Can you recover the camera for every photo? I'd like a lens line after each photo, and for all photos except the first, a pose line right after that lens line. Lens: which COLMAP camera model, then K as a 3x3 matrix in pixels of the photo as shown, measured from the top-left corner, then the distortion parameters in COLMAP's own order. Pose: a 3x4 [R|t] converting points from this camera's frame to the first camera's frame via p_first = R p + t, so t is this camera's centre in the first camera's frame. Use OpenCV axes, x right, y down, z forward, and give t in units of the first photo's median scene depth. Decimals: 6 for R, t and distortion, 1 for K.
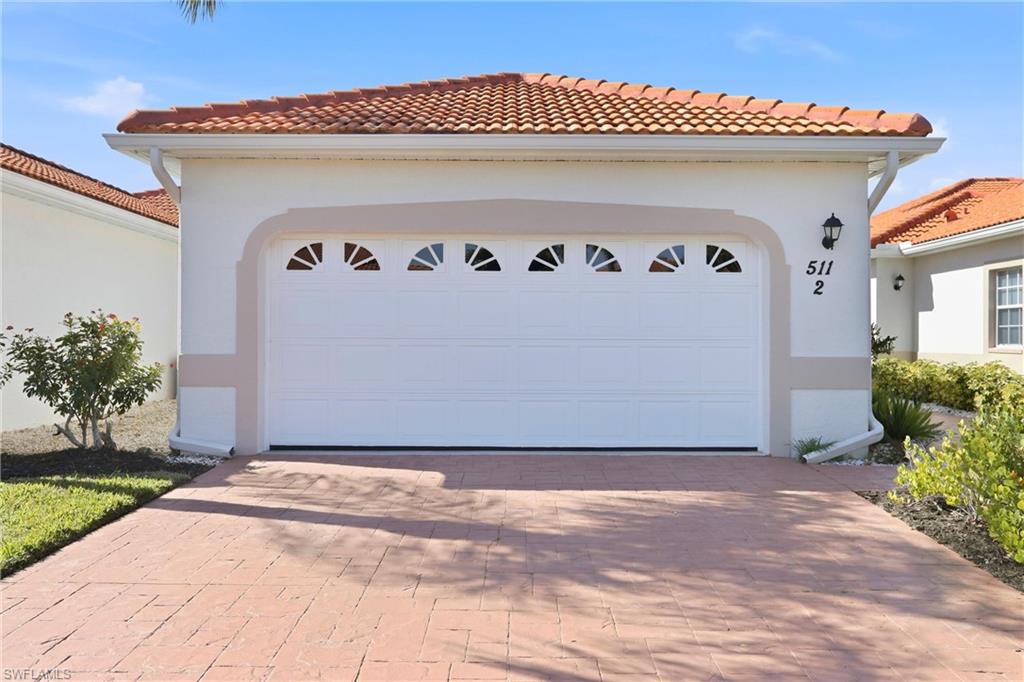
lens RADIAL K [[778.7, 0, 510.5], [0, 778.7, 333.3], [0, 0, 1]] dist [-0.012459, -0.001658]
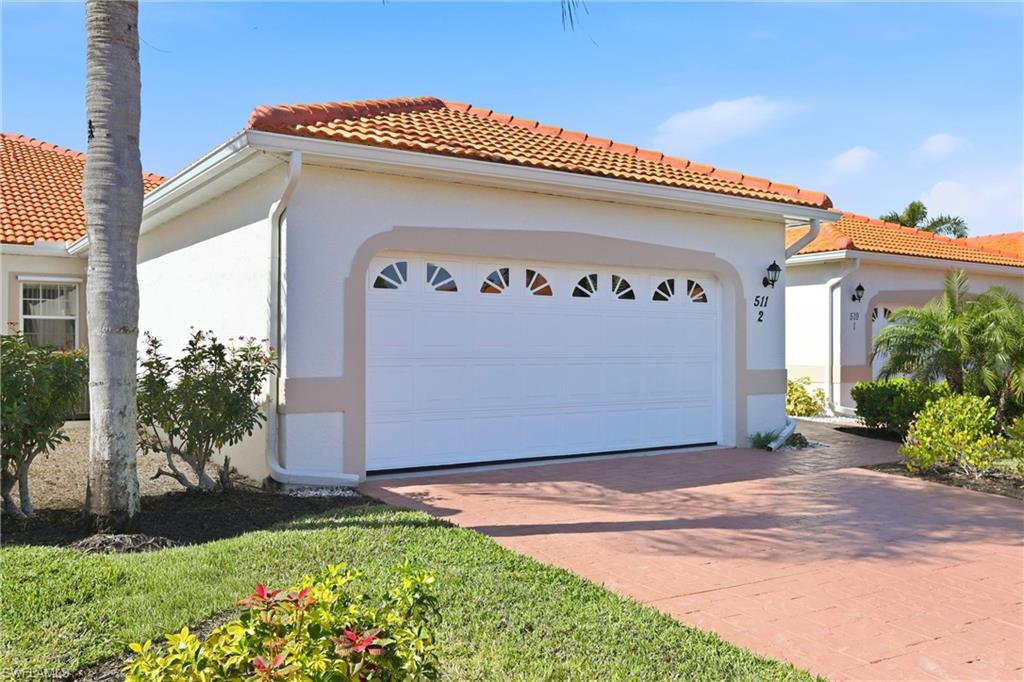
lens RADIAL K [[871.6, 0, 514.9], [0, 871.6, 348.4], [0, 0, 1]] dist [-0.029063, 0.001274]
pose [[0.837293, -0.003149, 0.546745, -0.740829], [0.004624, 0.999988, -0.001321, -0.005029], [-0.546735, 0.003635, 0.837298, 0.003957]]
